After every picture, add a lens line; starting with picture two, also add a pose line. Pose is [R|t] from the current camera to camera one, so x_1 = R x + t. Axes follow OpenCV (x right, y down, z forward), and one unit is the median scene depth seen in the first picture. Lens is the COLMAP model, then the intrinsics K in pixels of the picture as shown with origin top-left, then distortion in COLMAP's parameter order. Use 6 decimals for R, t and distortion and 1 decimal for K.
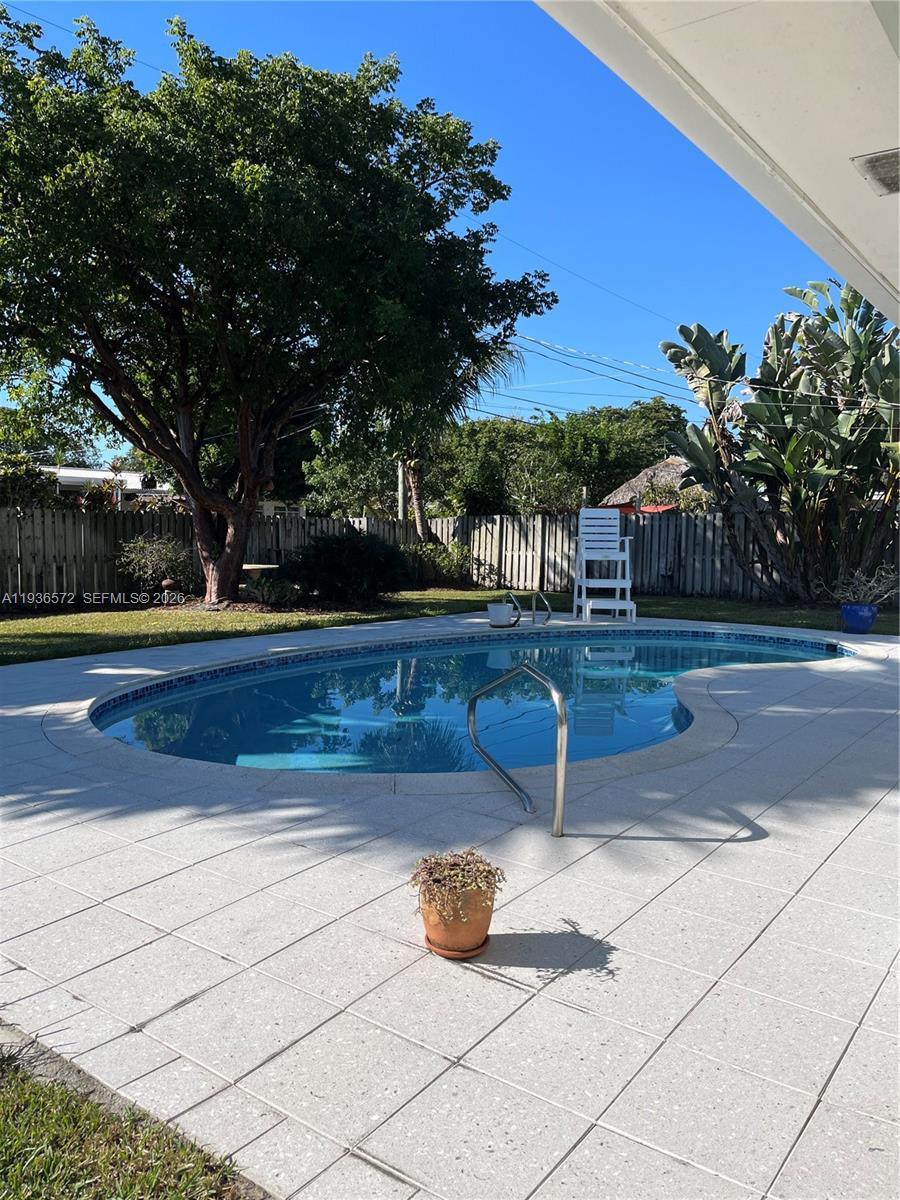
lens RADIAL K [[912.4, 0, 447.6], [0, 912.4, 600.2], [0, 0, 1]] dist [0.075032, -0.078016]
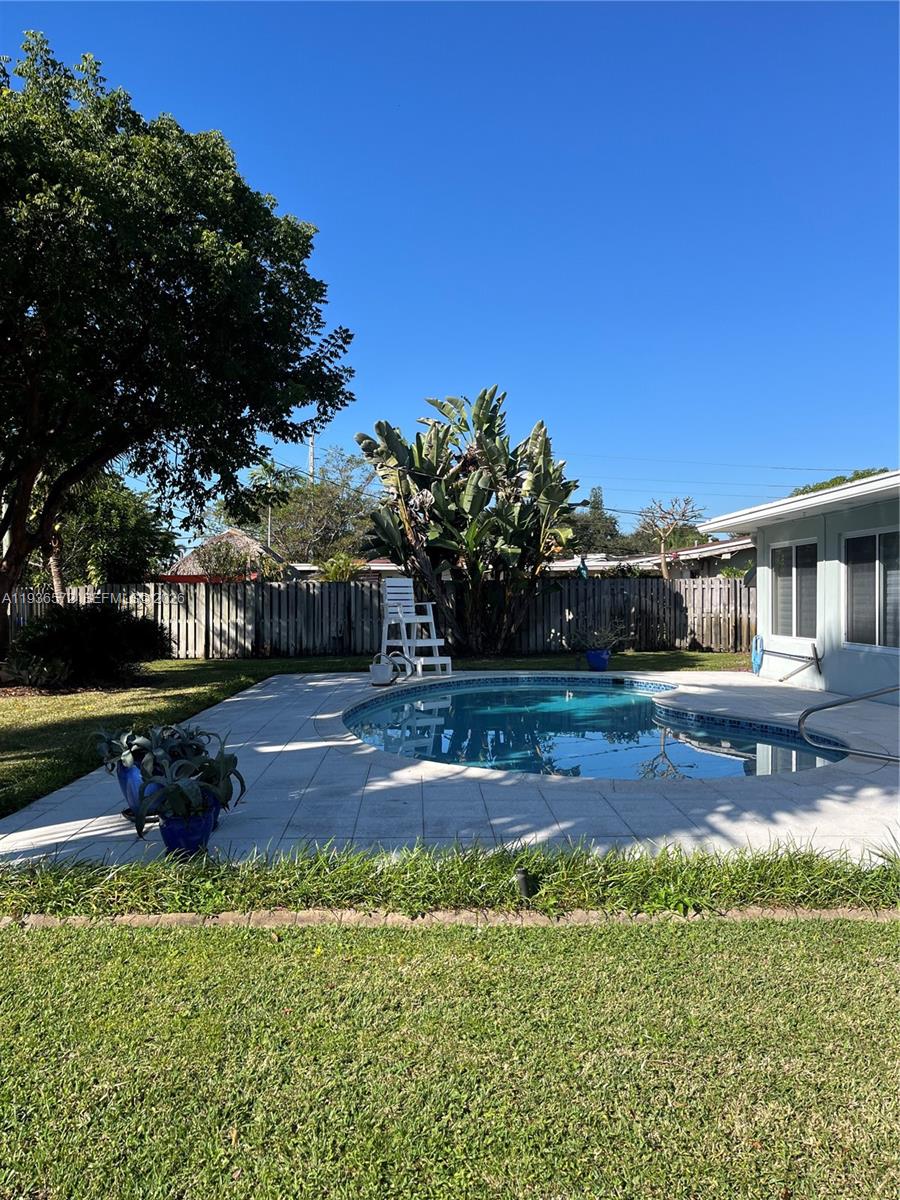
lens RADIAL K [[912.4, 0, 443.6], [0, 912.4, 601.8], [0, 0, 1]] dist [0.075032, -0.078016]
pose [[0.801537, -0.015714, 0.597739, -0.325461], [0.057825, 0.997006, -0.051330, -0.006252], [-0.595143, 0.075707, 0.800046, 0.037724]]
